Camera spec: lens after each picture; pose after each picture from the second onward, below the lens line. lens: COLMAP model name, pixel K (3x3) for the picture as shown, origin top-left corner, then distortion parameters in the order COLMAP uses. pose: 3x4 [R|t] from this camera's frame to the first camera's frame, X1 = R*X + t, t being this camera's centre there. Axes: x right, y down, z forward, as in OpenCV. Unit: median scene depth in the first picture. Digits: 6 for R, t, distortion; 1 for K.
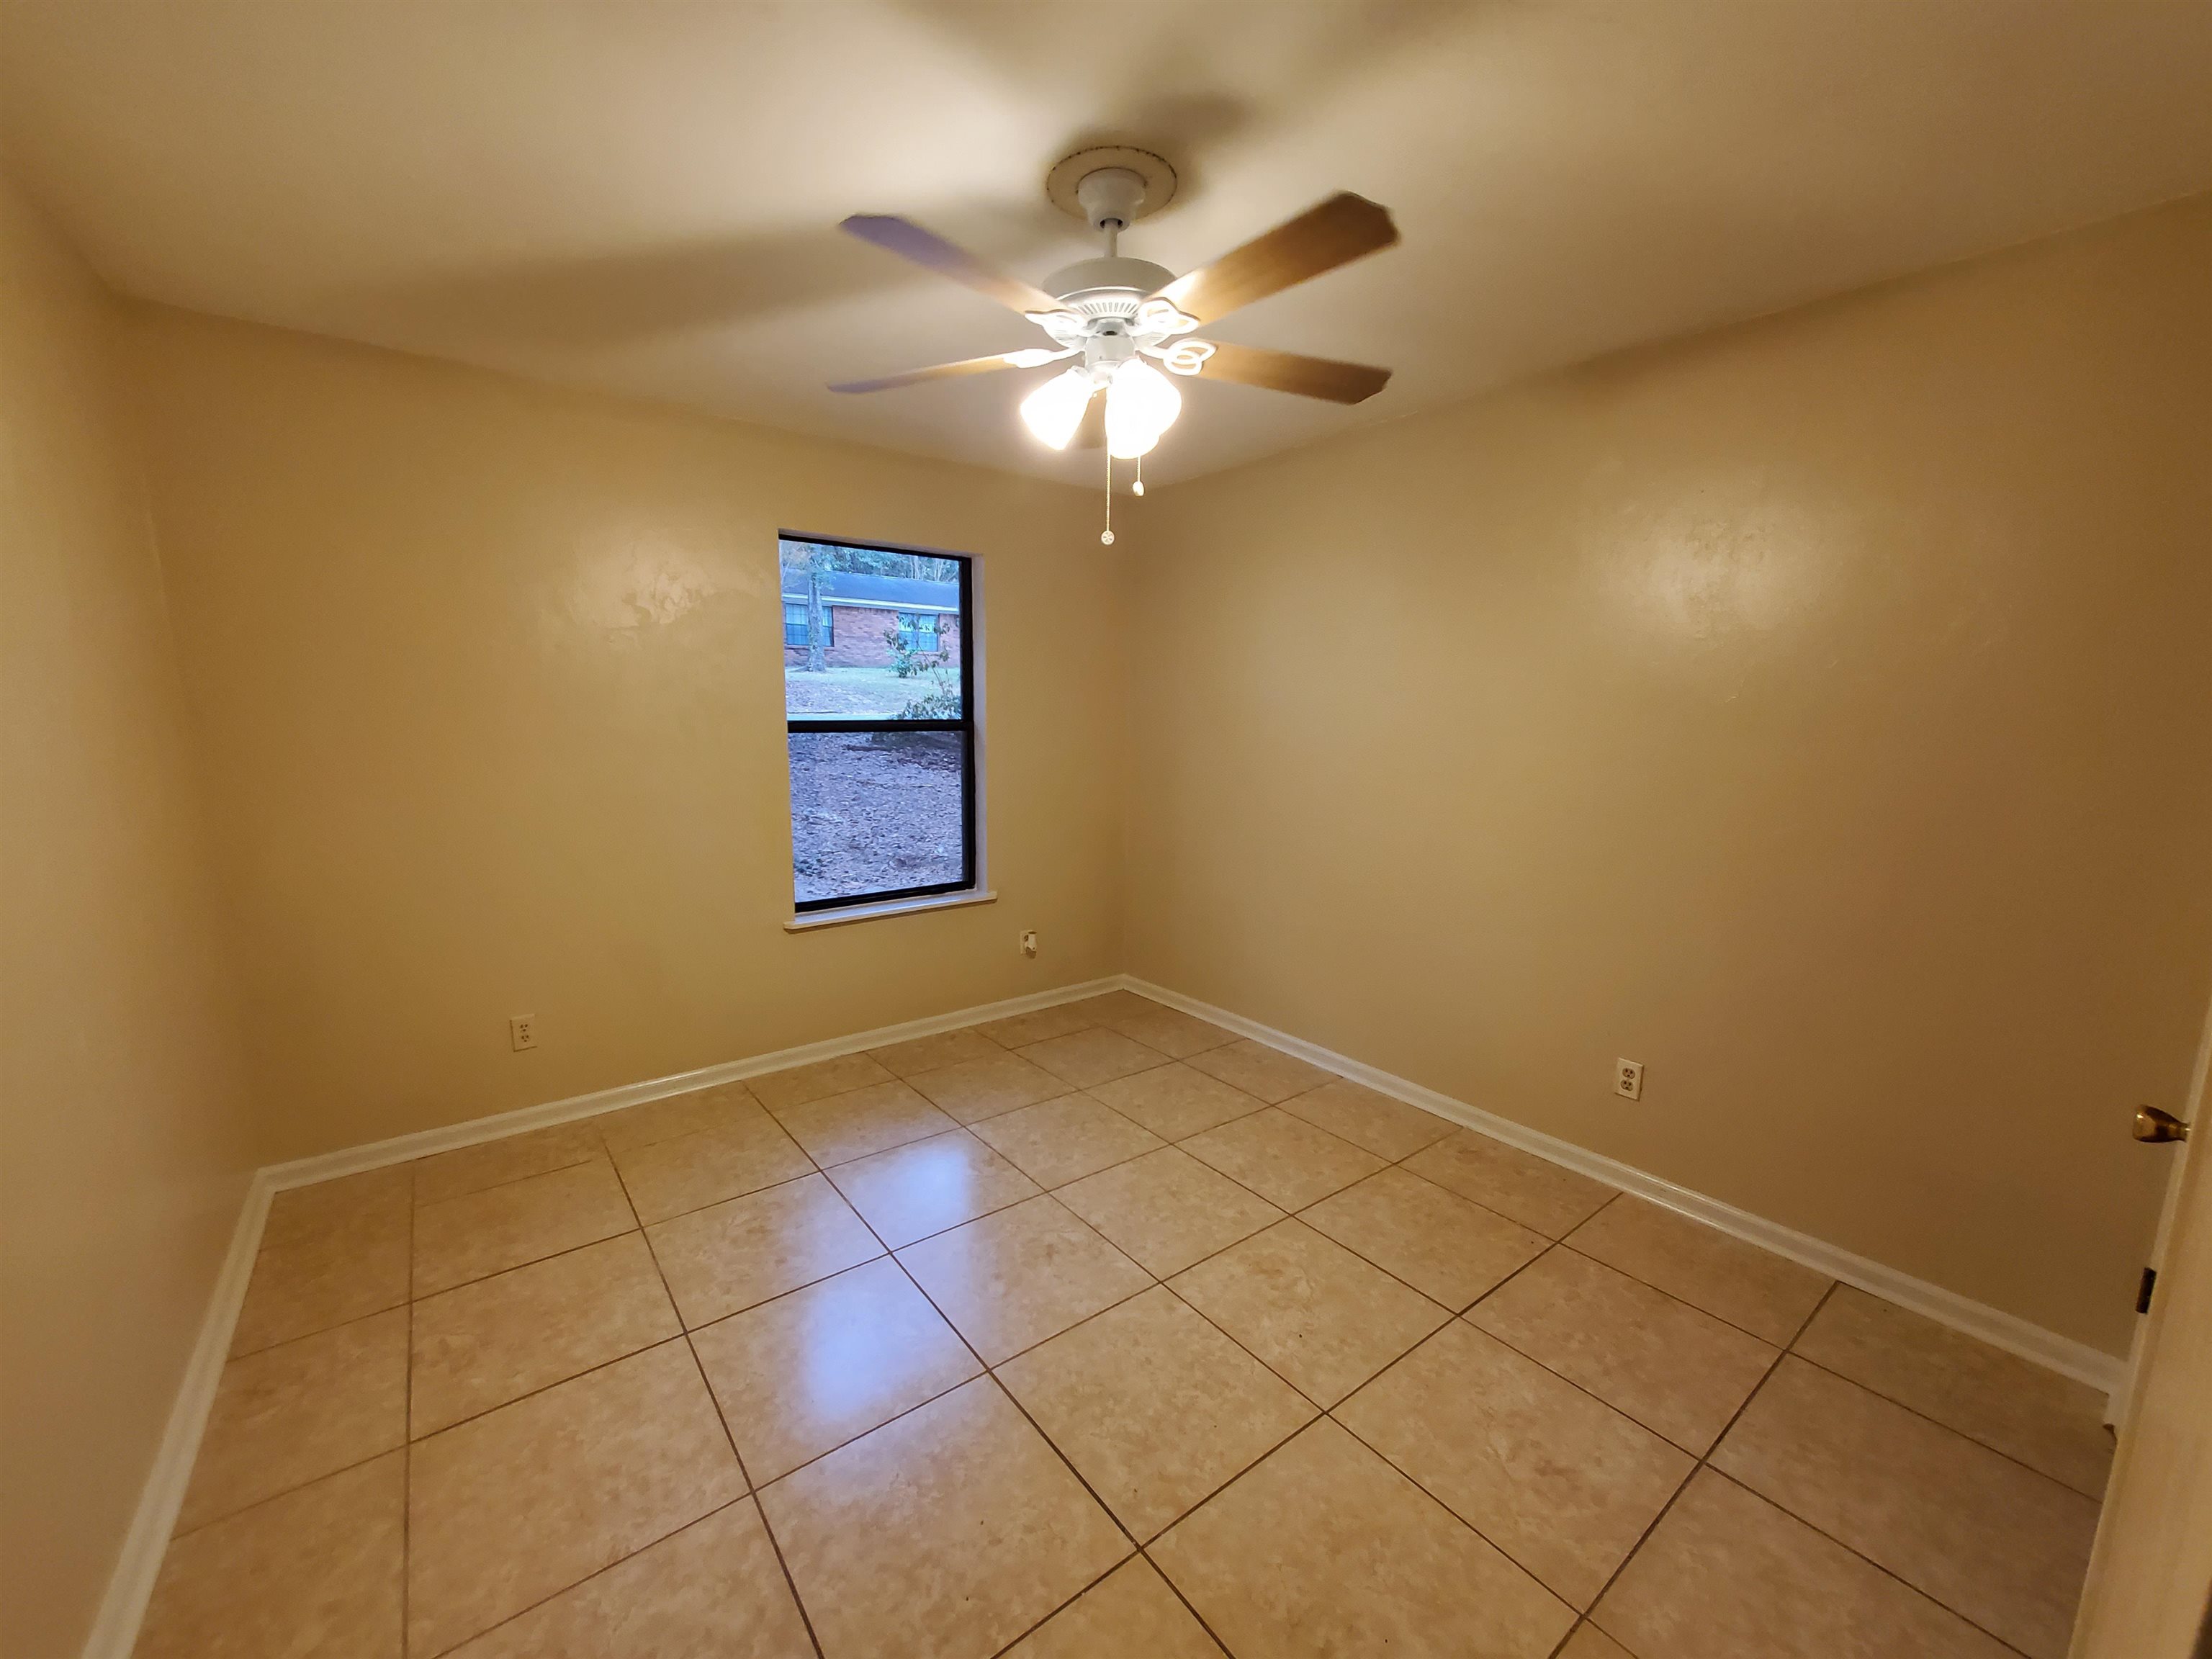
lens RADIAL K [[880.8, 0, 1069.4], [0, 880.8, 804.5], [0, 0, 1]] dist [0.001597, 0.000301]
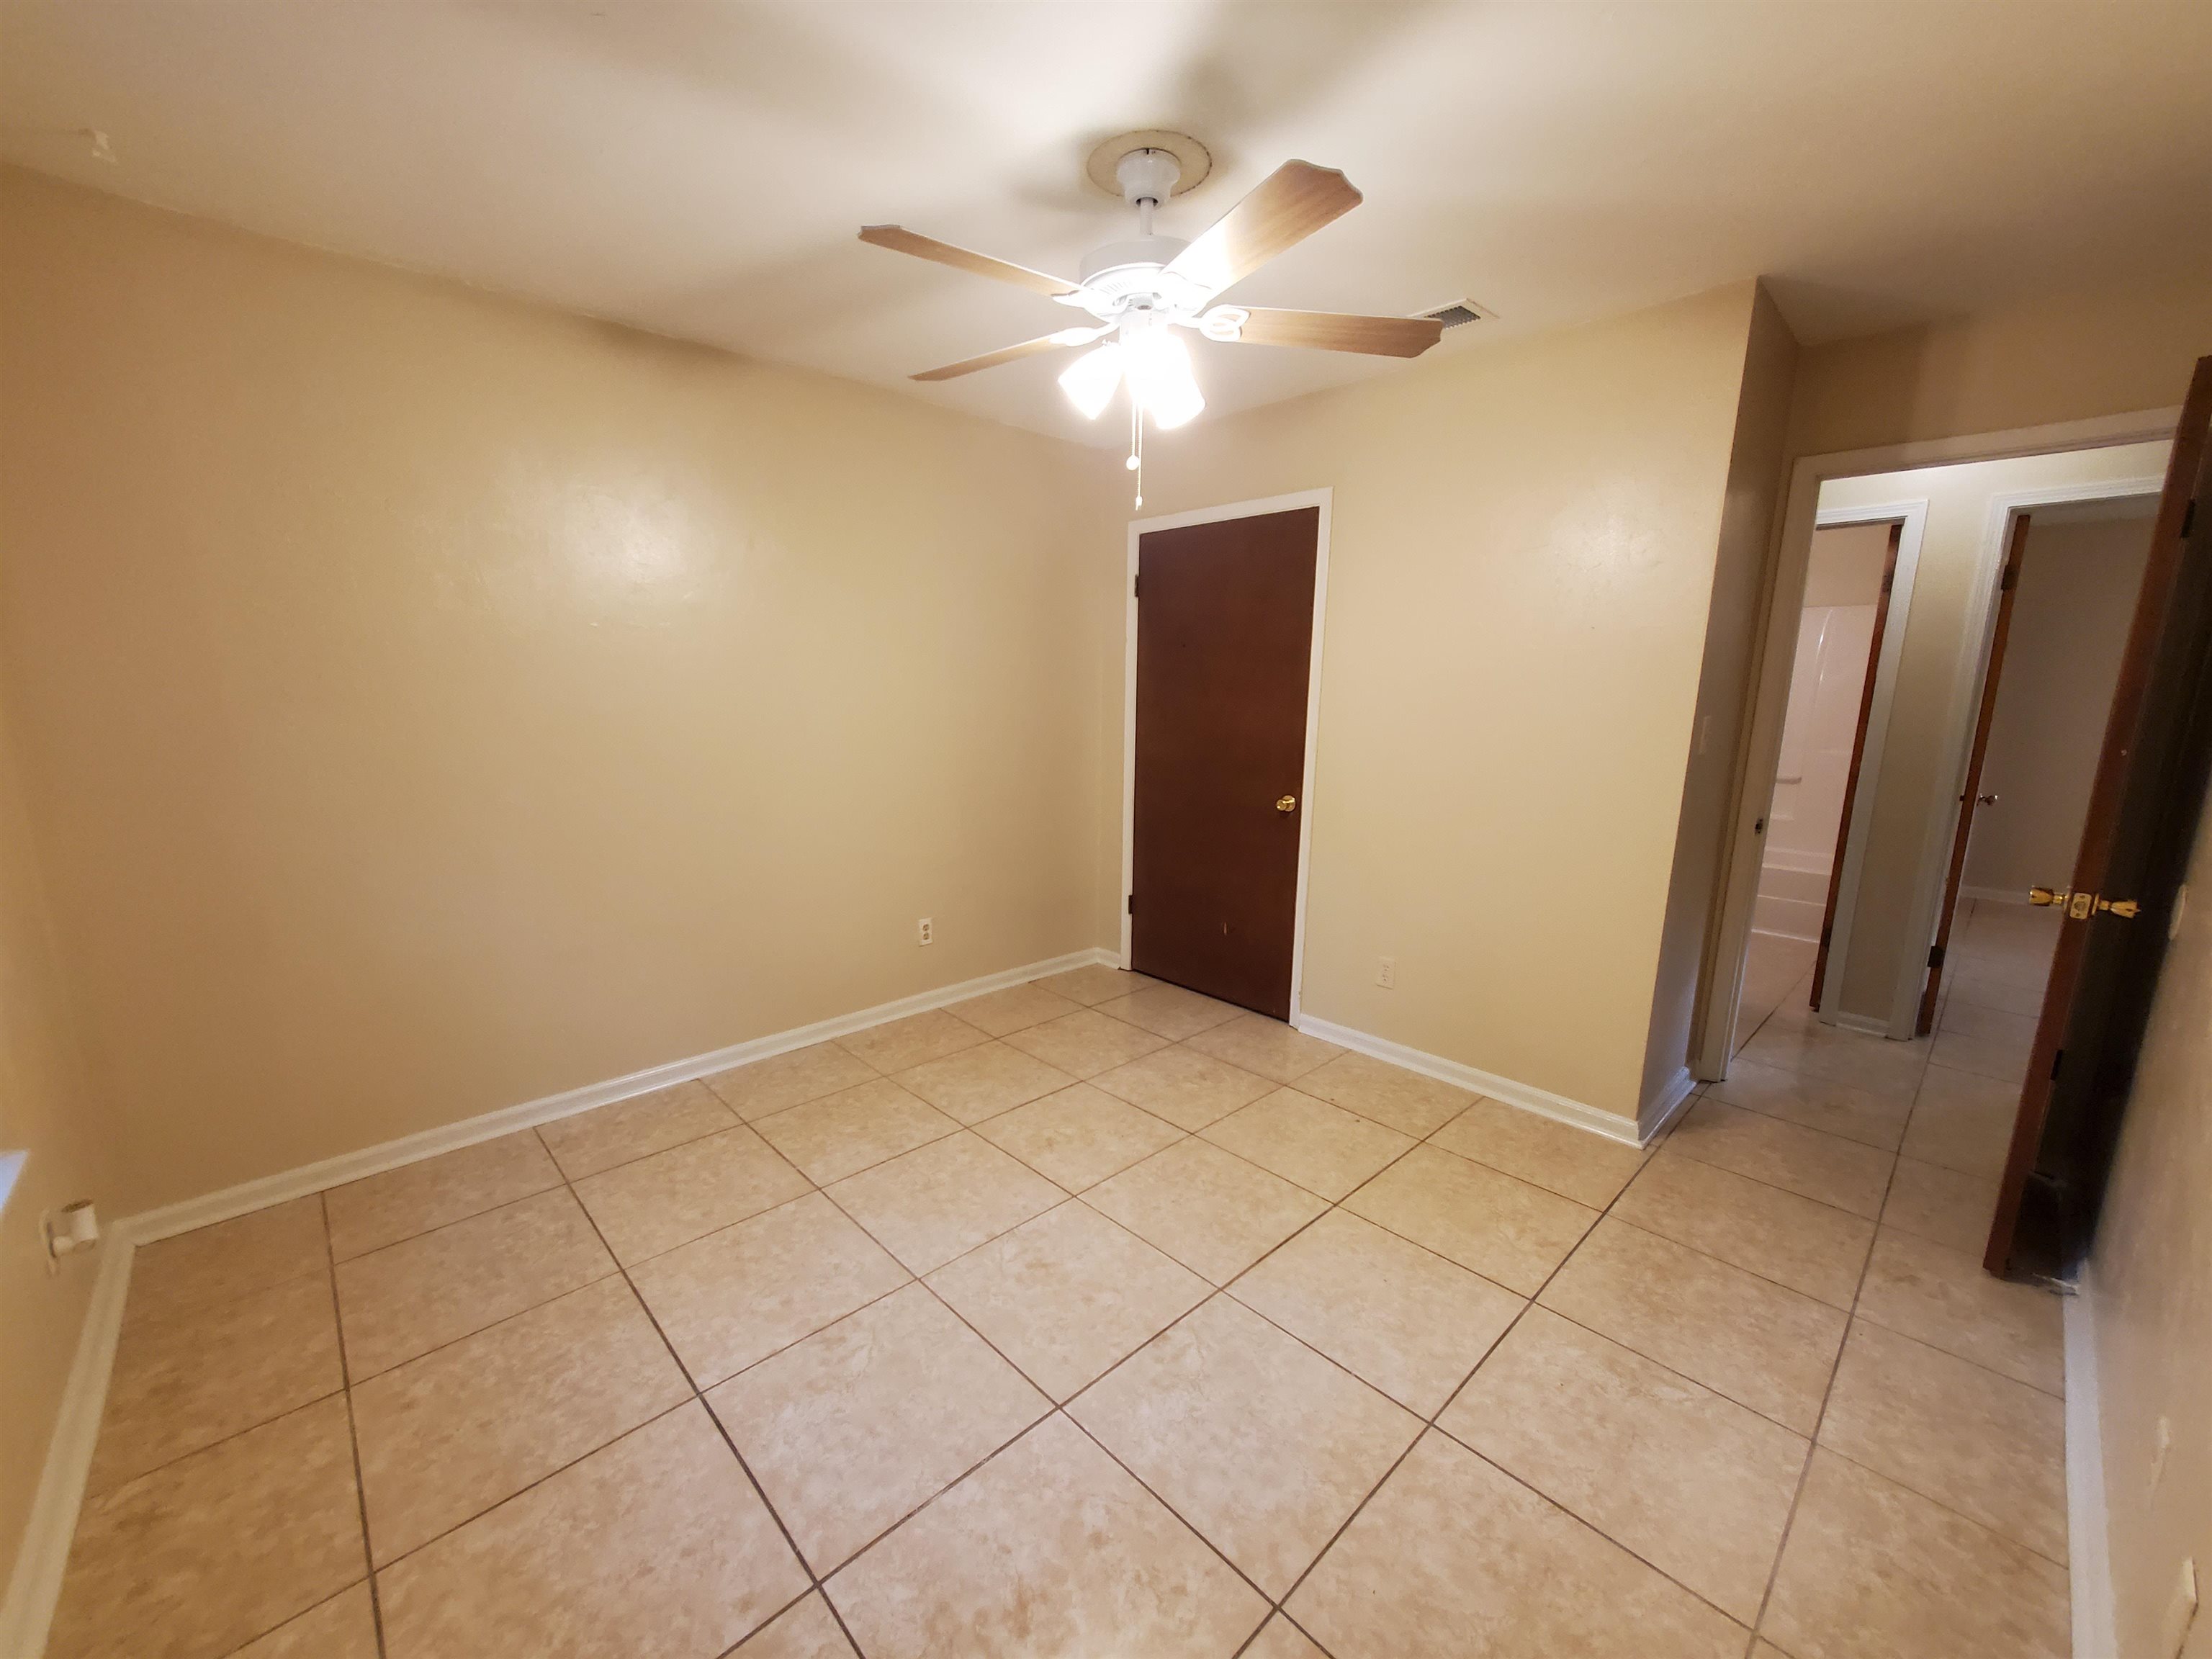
lens RADIAL K [[873.9, 0, 1085.9], [0, 873.9, 848.7], [0, 0, 1]] dist [0.004539, 0.000451]
pose [[-0.117522, -0.203946, 0.971903, -0.839667], [0.099792, 0.971305, 0.215888, -0.107131], [-0.988044, 0.122359, -0.093798, 1.005105]]
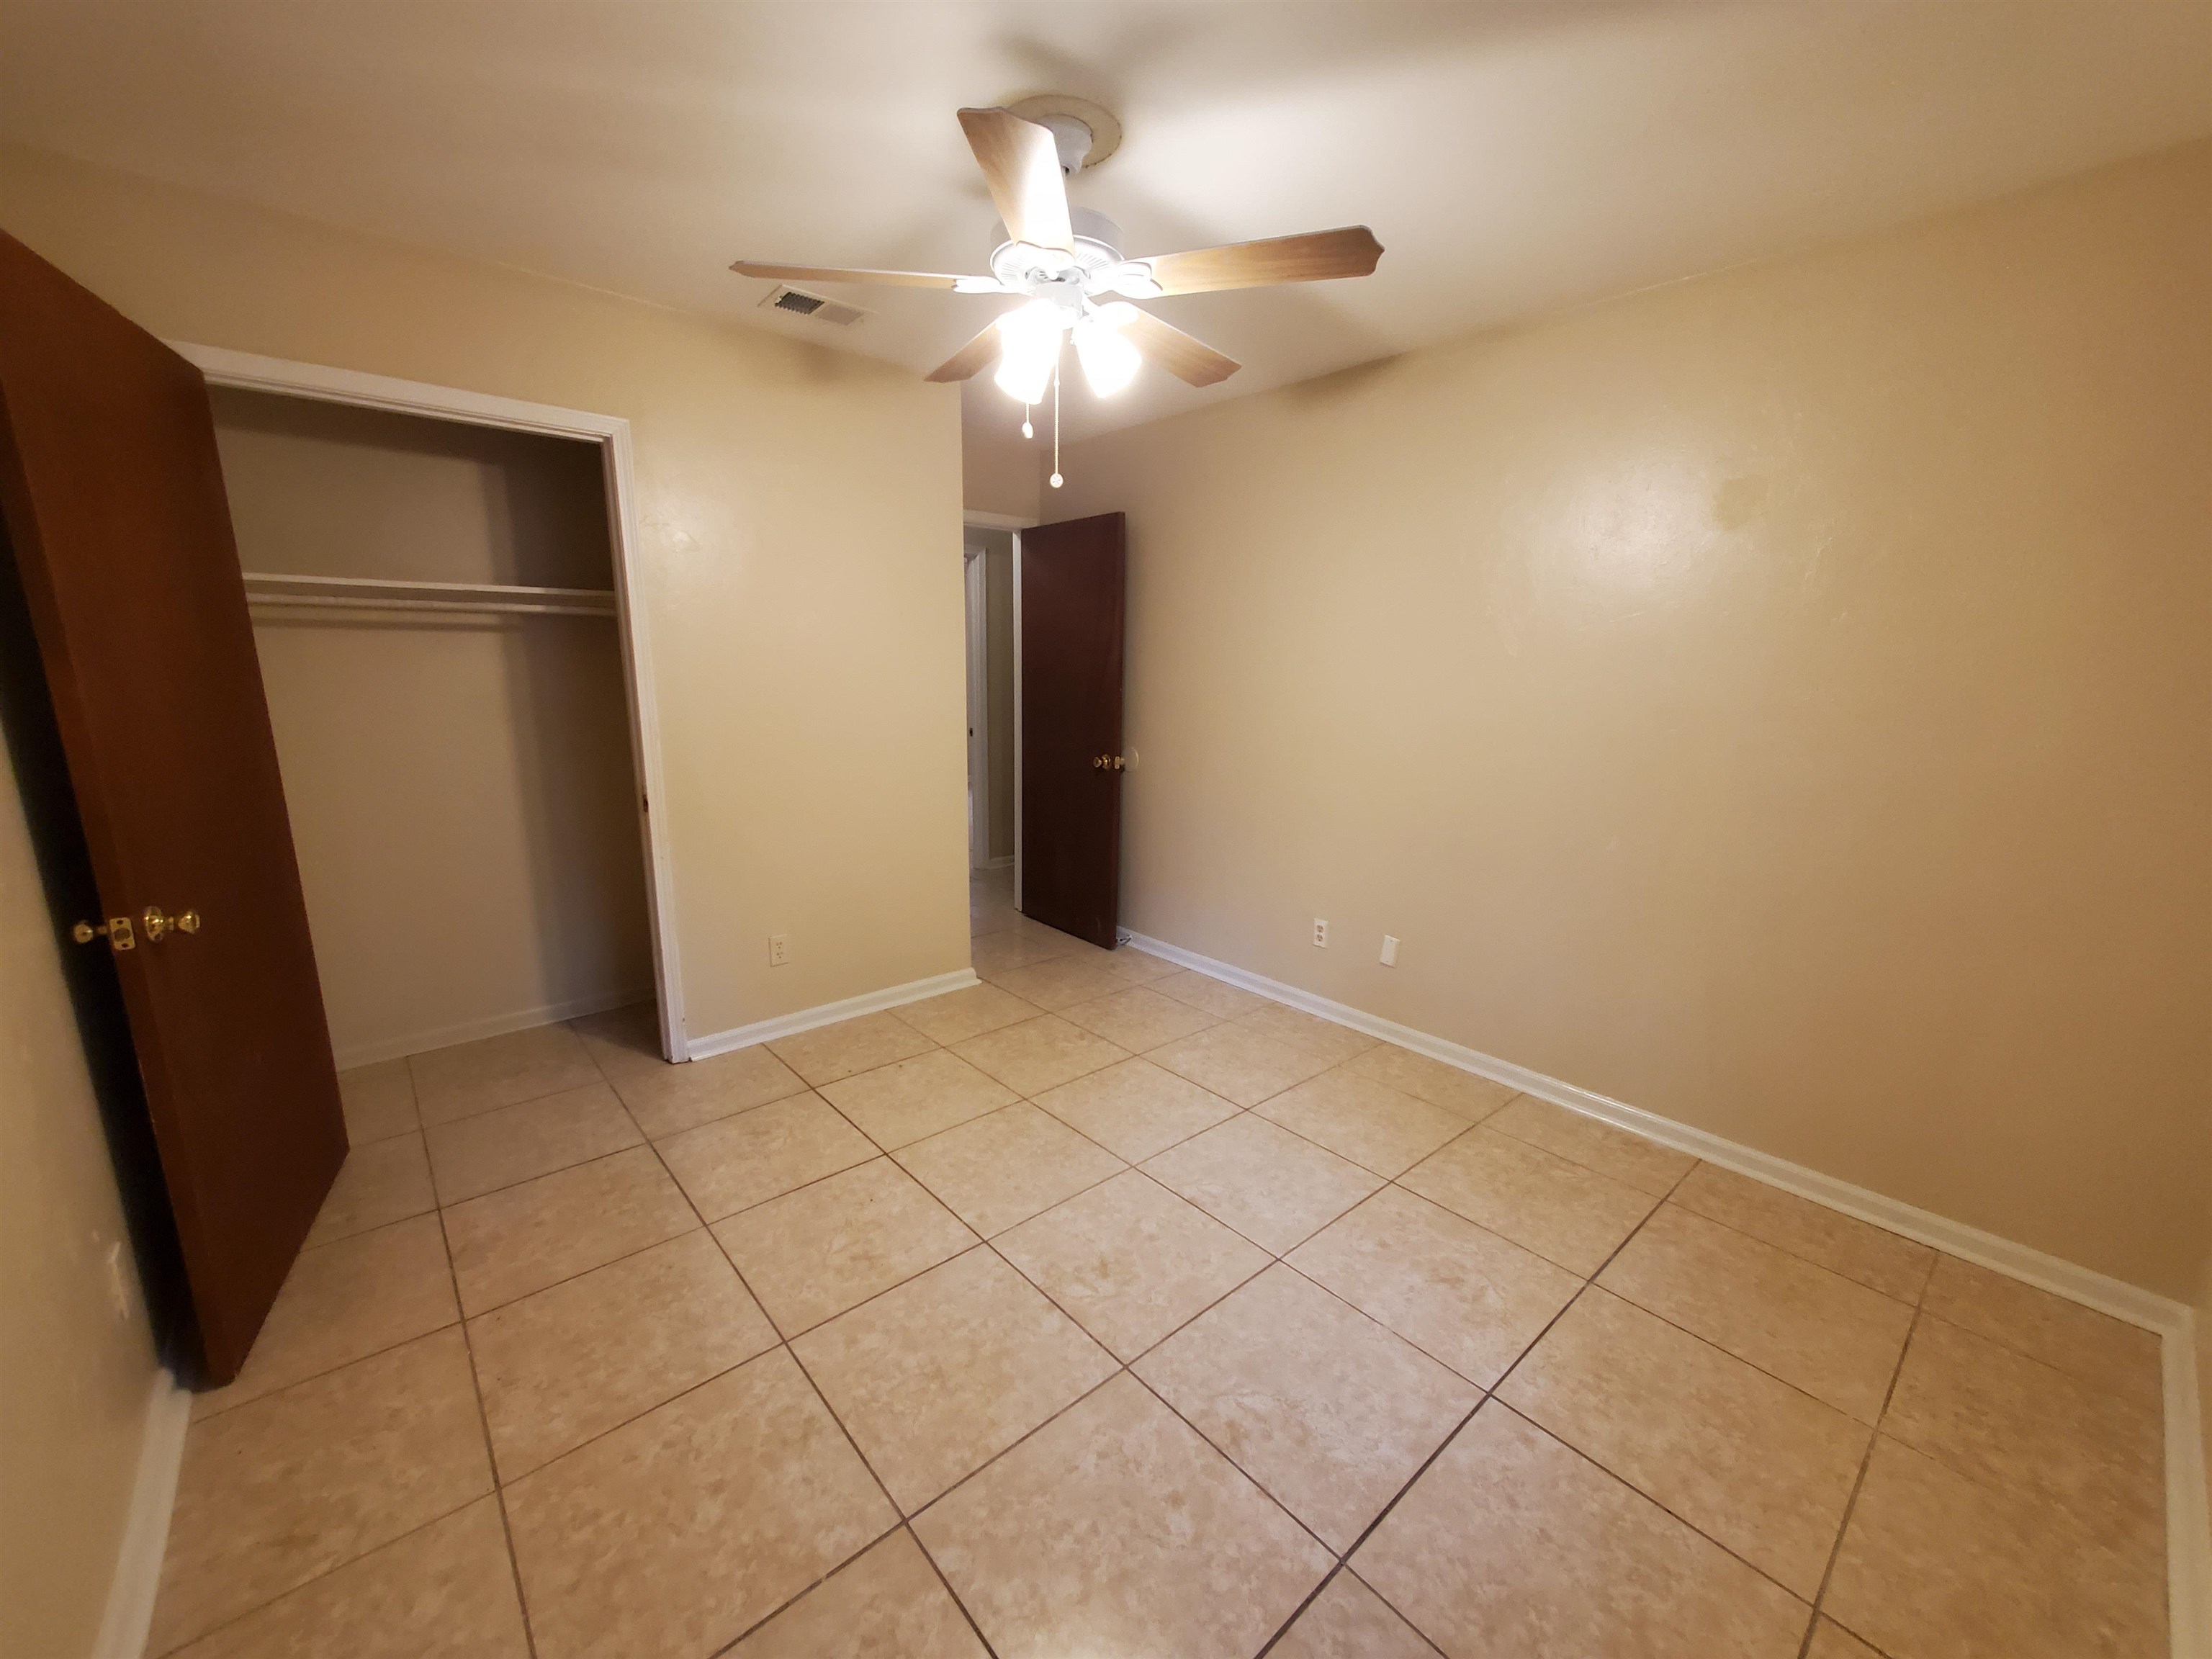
lens RADIAL K [[870.6, 0, 1074.2], [0, 870.6, 844.6], [0, 0, 1]] dist [-0.001704, -0.000610]
pose [[-0.997579, -0.008593, -0.069014, 0.073179], [-0.030056, 0.948147, 0.316407, -0.175572], [0.062717, 0.317715, -0.946110, 1.724545]]
